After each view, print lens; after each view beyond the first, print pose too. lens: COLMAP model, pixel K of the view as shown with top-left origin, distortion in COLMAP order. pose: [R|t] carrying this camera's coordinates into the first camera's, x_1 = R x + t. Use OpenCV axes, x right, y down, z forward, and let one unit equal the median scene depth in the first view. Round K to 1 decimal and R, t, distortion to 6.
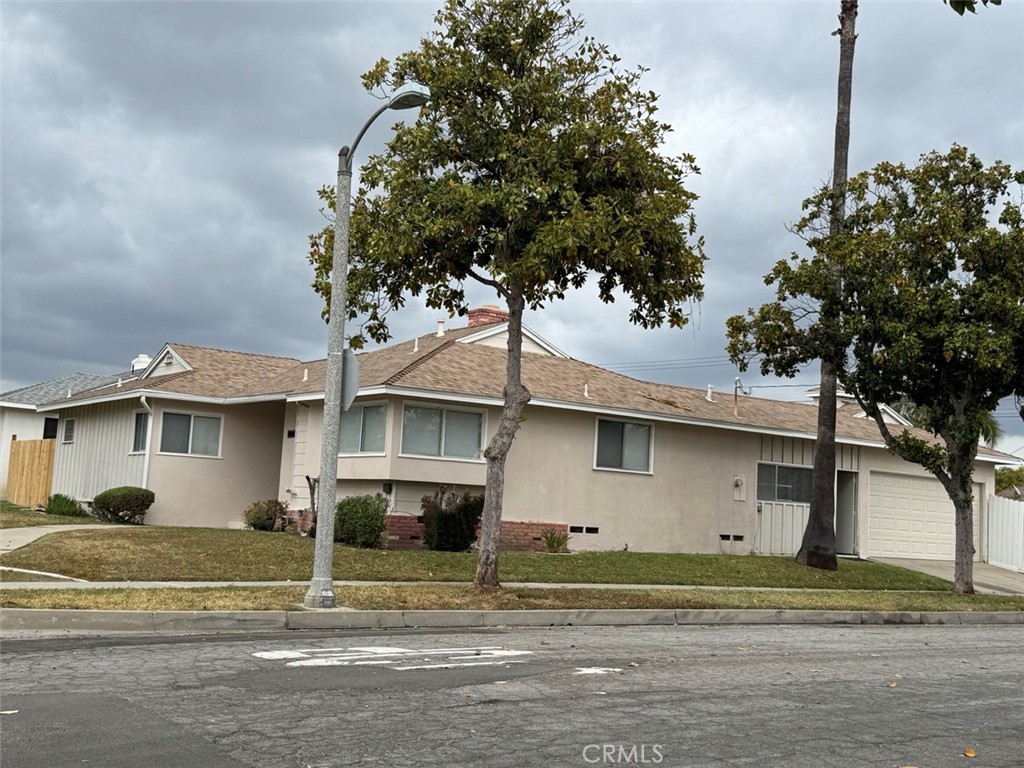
lens RADIAL K [[1211.8, 0, 512.0], [0, 1211.8, 384.0], [0, 0, 1]] dist [0.134786, -0.008263]
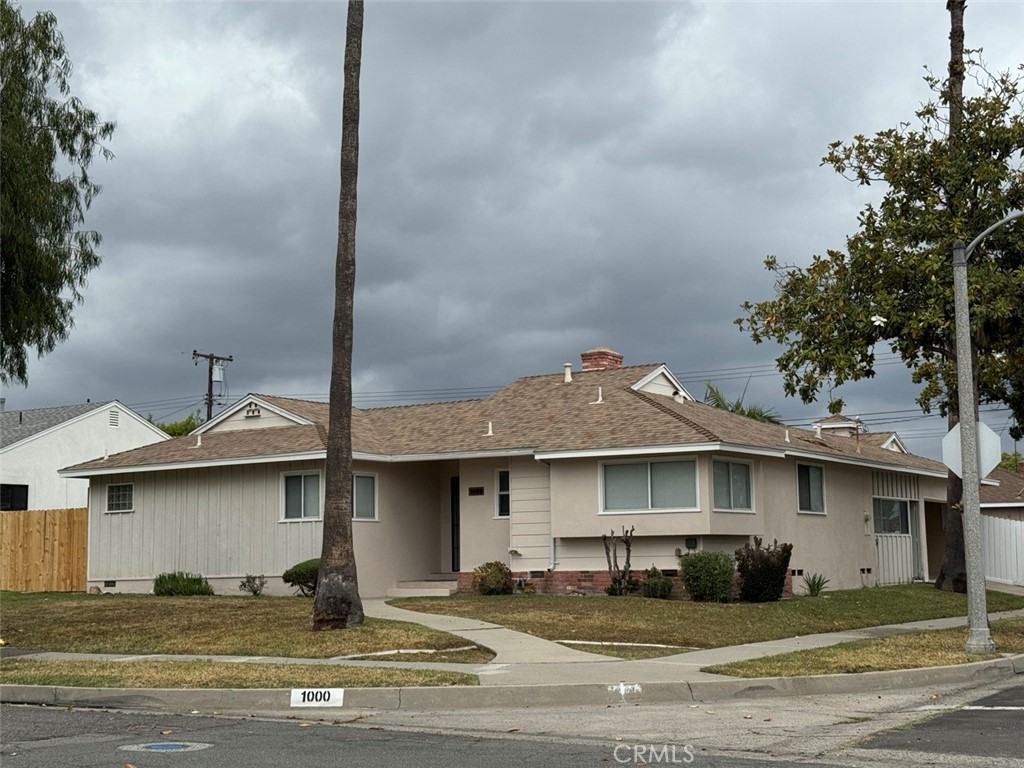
lens RADIAL K [[1486.1, 0, 512.0], [0, 1486.1, 384.0], [0, 0, 1]] dist [0.115556, 0.007379]
pose [[0.930507, -0.021851, 0.365623, -0.595592], [0.023488, 0.999724, -0.000030, -0.042964], [-0.365521, 0.008615, 0.930763, -0.086647]]
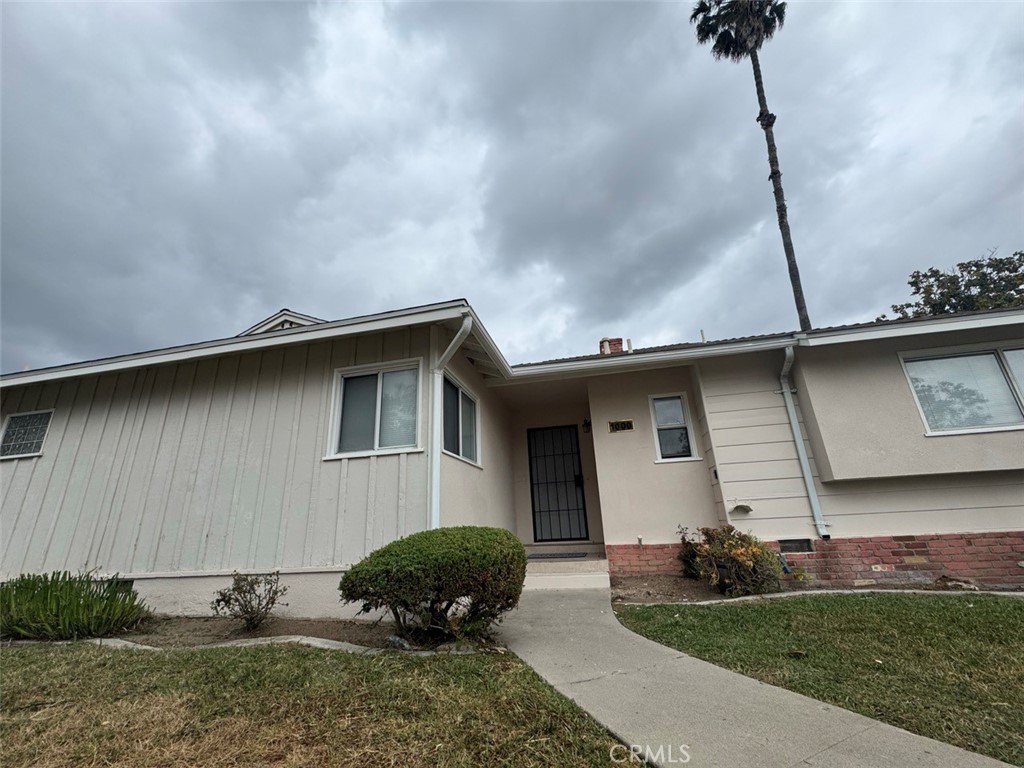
lens RADIAL K [[409.5, 0, 512.0], [0, 409.5, 384.0], [0, 0, 1]] dist [-0.000098, -0.000110]
pose [[0.746396, 0.132010, 0.652278, -0.394296], [0.012476, 0.977181, -0.212042, 0.068541], [-0.665385, 0.166405, 0.727717, 0.900930]]
